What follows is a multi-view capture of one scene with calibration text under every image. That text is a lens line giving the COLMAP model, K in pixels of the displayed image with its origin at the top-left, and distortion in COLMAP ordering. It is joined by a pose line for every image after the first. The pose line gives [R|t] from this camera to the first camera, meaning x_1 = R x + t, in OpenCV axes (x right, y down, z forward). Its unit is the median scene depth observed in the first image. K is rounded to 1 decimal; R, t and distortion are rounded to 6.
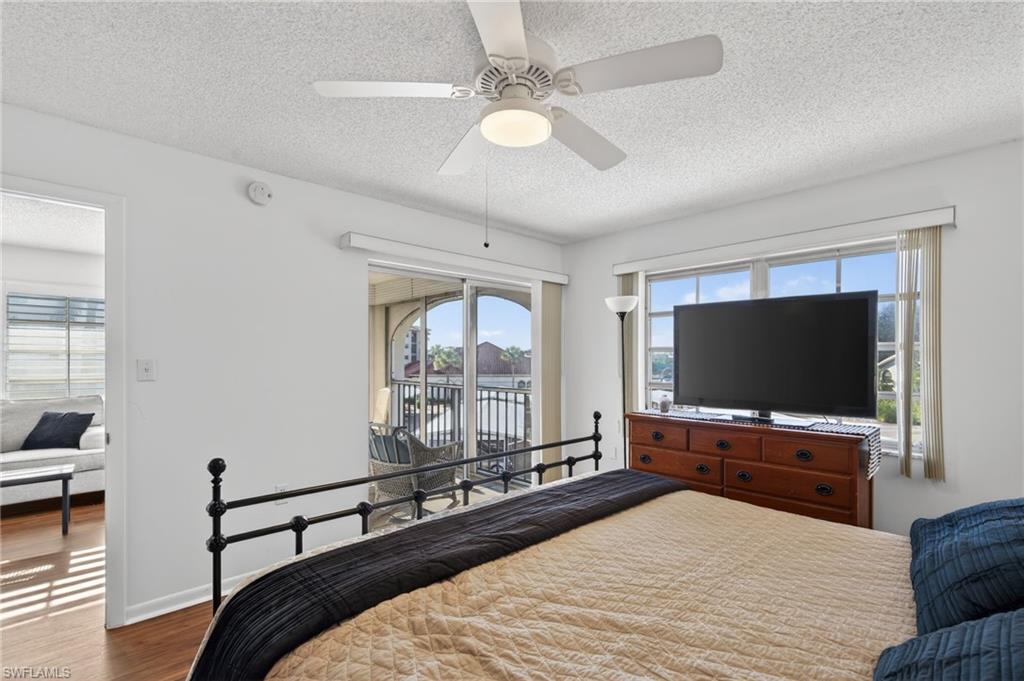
lens RADIAL K [[460.4, 0, 517.0], [0, 460.4, 348.9], [0, 0, 1]] dist [-0.001951, 0.000359]
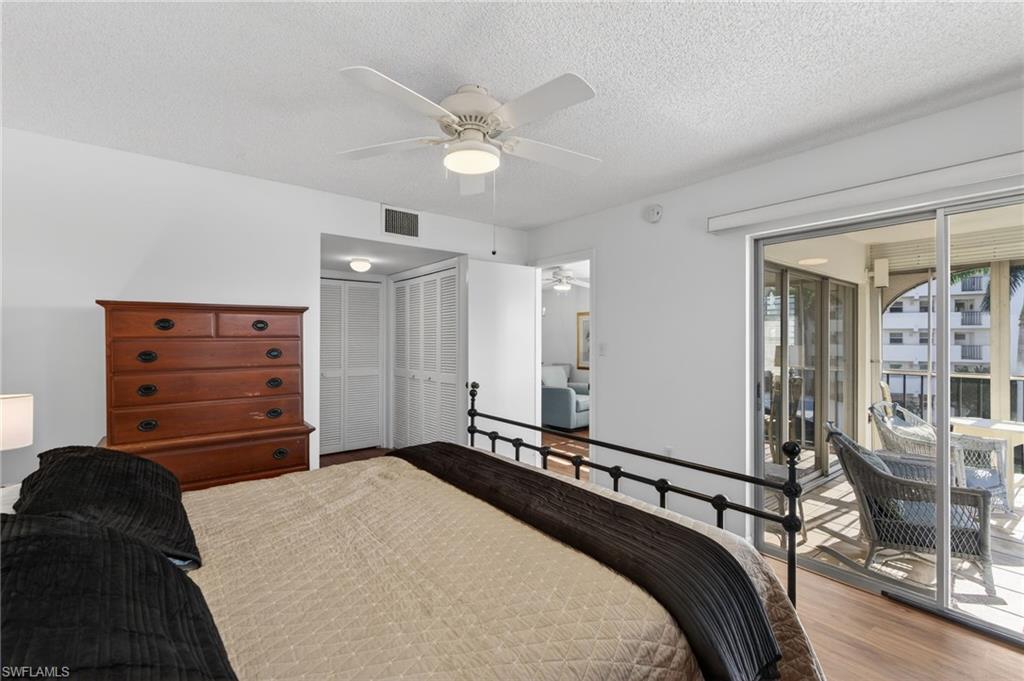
lens RADIAL K [[460.4, 0, 519.6], [0, 460.4, 338.5], [0, 0, 1]] dist [-0.001951, 0.000359]
pose [[-0.090762, -0.014941, -0.995761, 1.153806], [-0.001321, 0.999888, -0.014883, 0.038613], [0.995872, -0.000036, -0.090772, 1.168914]]
